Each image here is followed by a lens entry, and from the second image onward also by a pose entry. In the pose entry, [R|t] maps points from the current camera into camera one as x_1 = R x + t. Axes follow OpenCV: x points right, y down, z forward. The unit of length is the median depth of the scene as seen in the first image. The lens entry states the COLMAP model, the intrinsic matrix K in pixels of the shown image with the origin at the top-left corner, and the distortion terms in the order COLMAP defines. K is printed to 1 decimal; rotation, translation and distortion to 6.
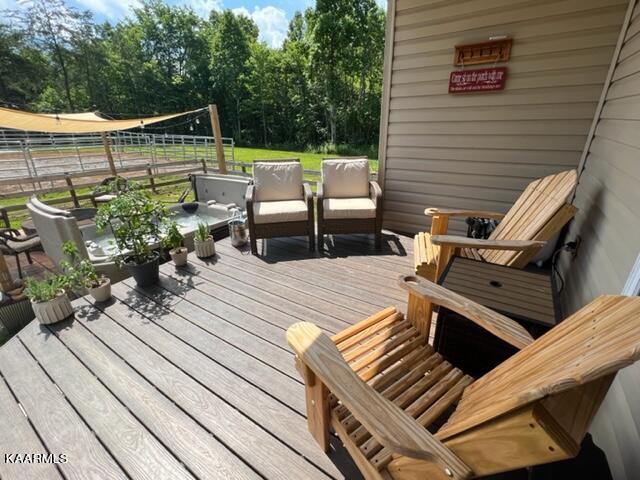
lens RADIAL K [[289.0, 0, 319.1], [0, 289.0, 238.1], [0, 0, 1]] dist [-0.007551, 0.001398]
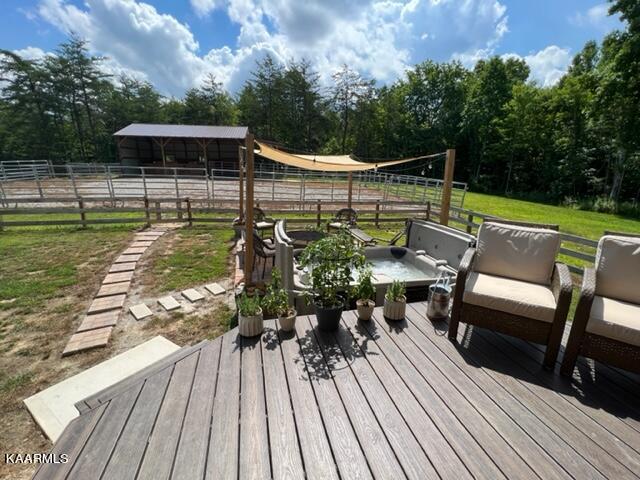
lens RADIAL K [[289.0, 0, 320.2], [0, 289.0, 239.2], [0, 0, 1]] dist [-0.007551, 0.001398]
pose [[0.735138, 0.198301, -0.648266, -0.023821], [-0.280577, 0.959514, -0.024667, -0.047649], [0.617129, 0.200022, 0.761014, 0.098440]]
